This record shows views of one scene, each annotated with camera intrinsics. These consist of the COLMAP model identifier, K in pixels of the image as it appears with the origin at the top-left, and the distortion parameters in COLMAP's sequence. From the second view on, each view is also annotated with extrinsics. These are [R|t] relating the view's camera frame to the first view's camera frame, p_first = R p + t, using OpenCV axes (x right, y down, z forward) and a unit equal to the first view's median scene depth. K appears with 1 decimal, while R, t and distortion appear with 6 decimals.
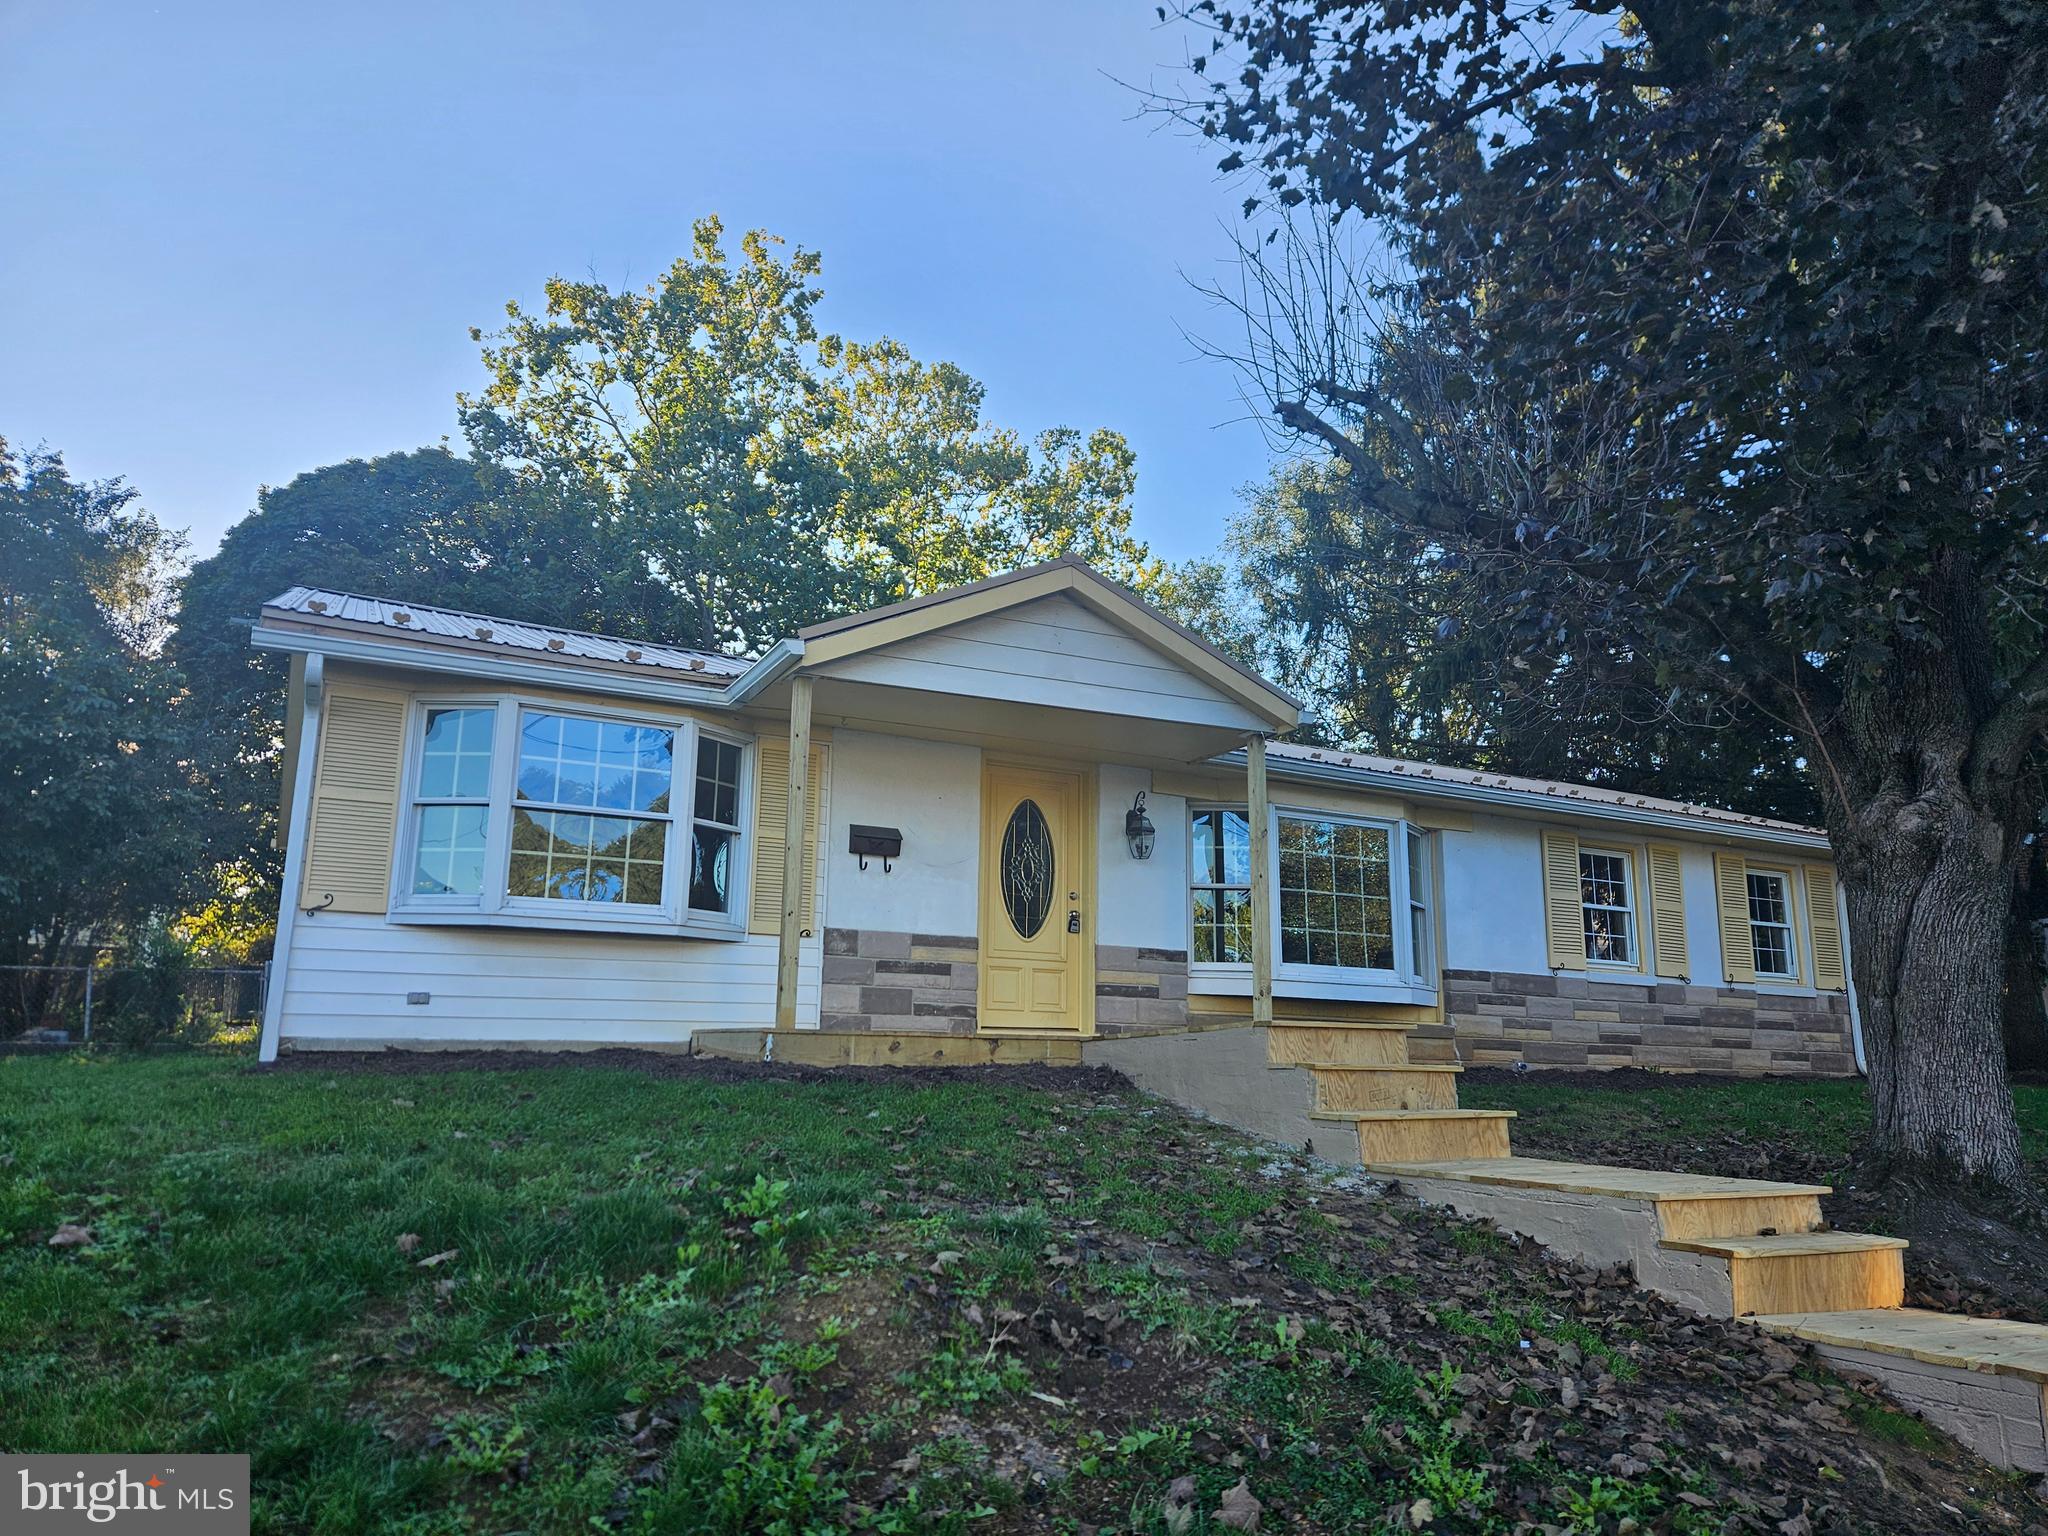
lens RADIAL K [[1366.2, 0, 1011.5], [0, 1366.2, 771.3], [0, 0, 1]] dist [0.086919, -0.087207]
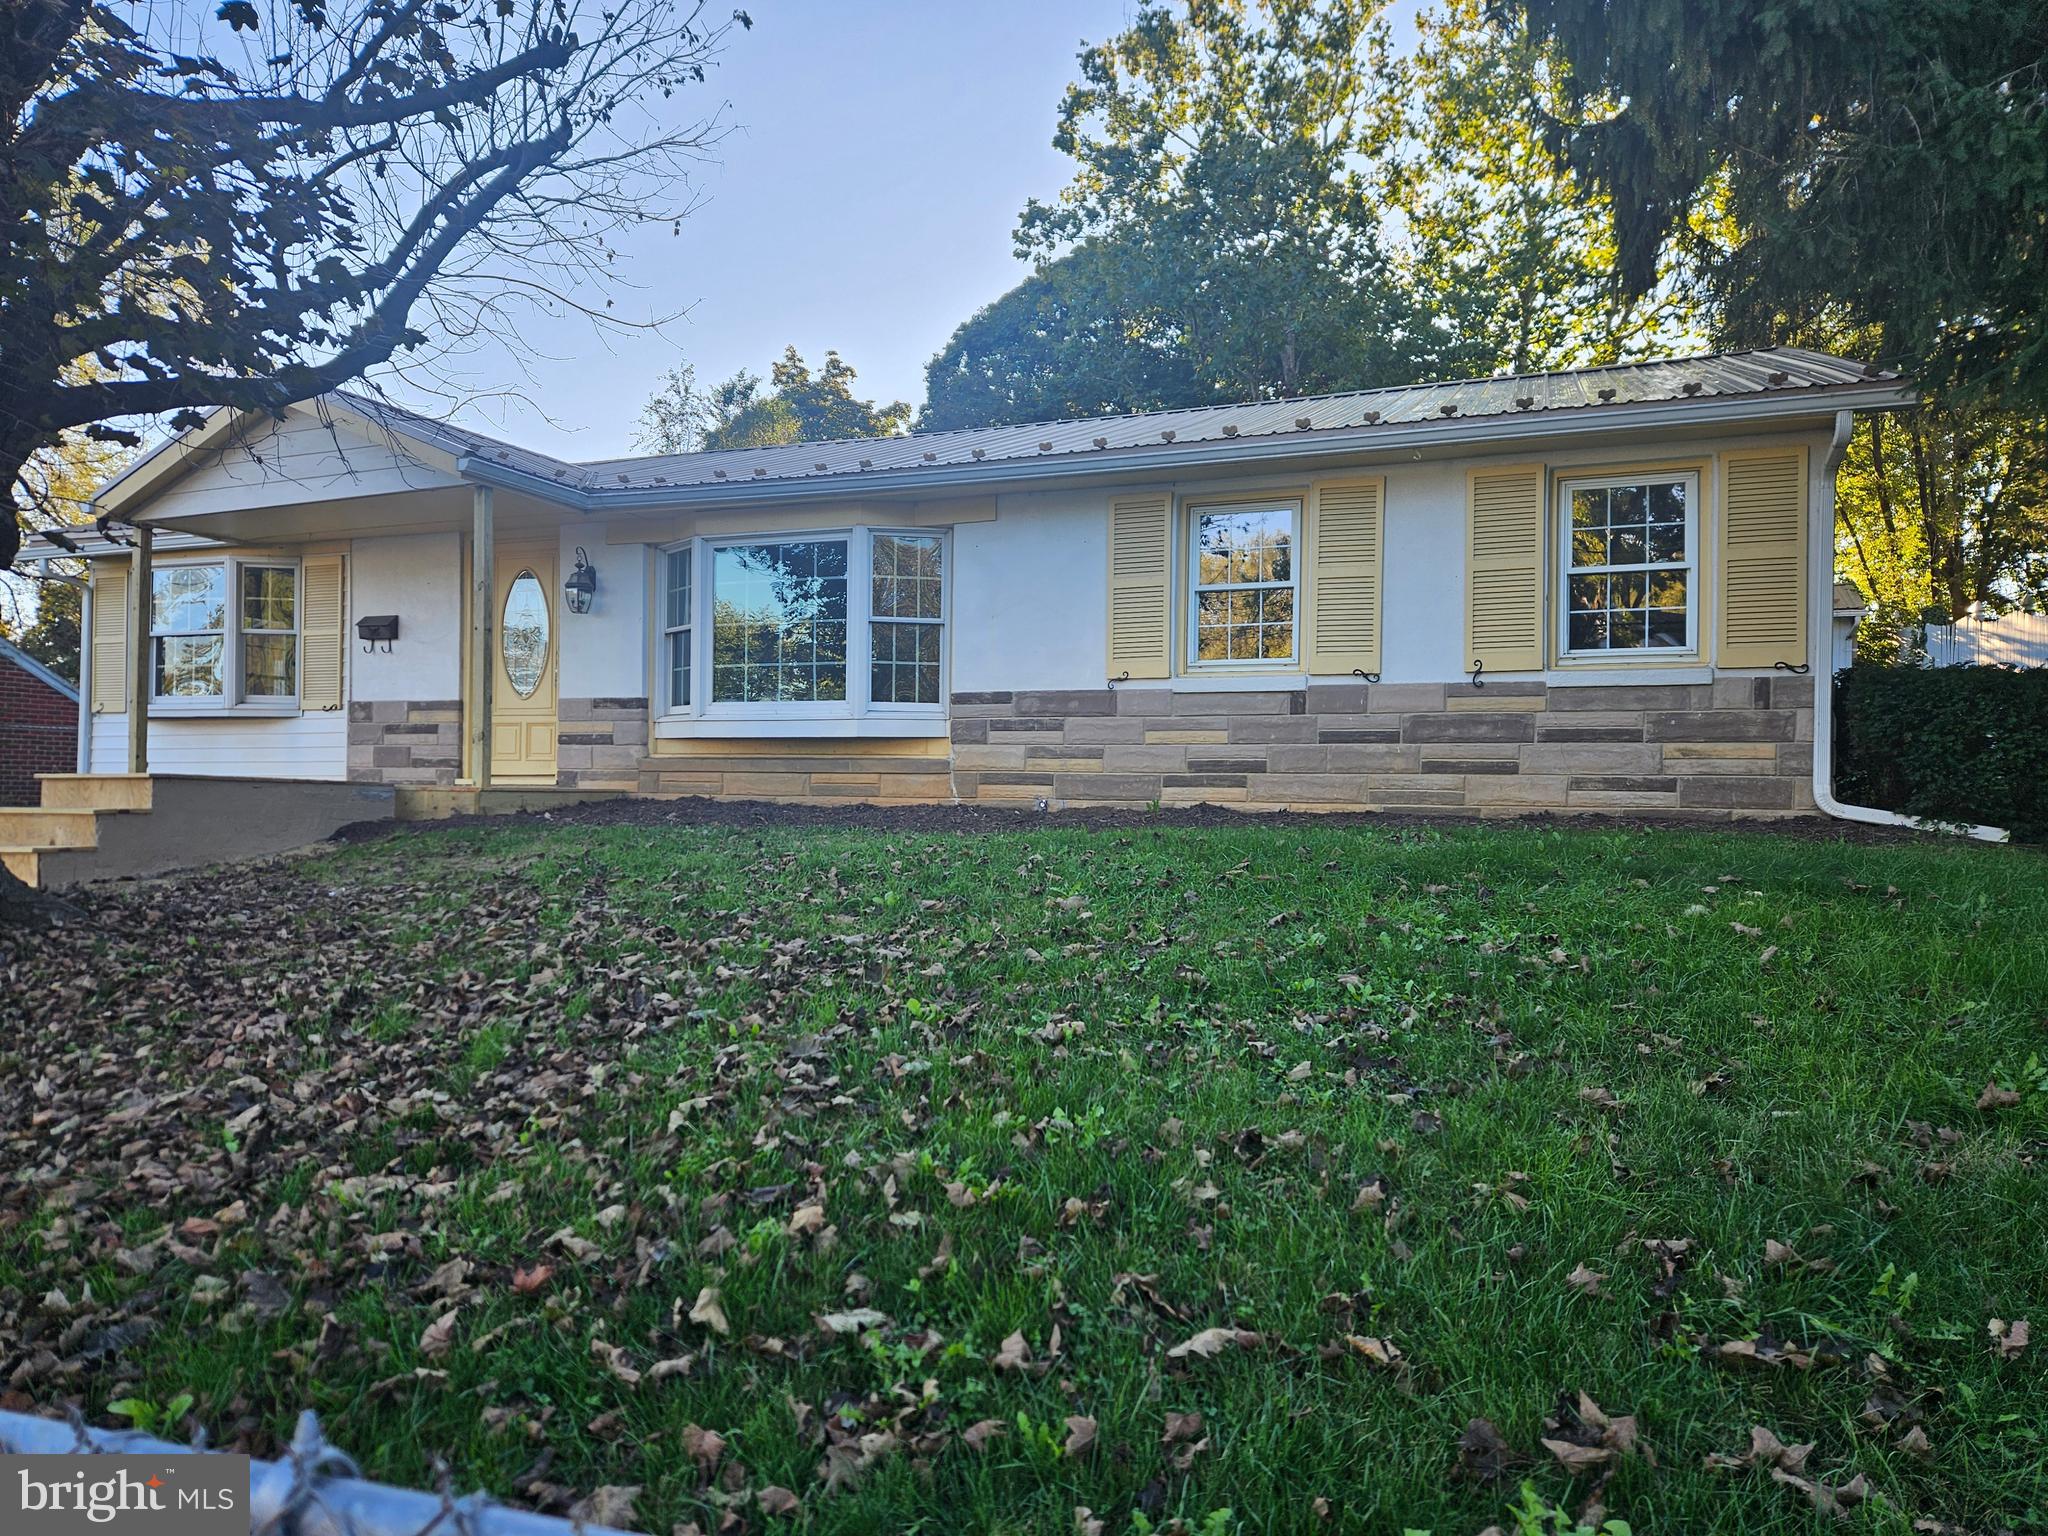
lens RADIAL K [[1366.2, 0, 1011.5], [0, 1366.2, 771.3], [0, 0, 1]] dist [0.086919, -0.087207]
pose [[0.659941, -0.032432, -0.750617, 0.939195], [0.149346, 0.984794, 0.088754, 0.119068], [0.736324, -0.170674, 0.654749, 0.461747]]
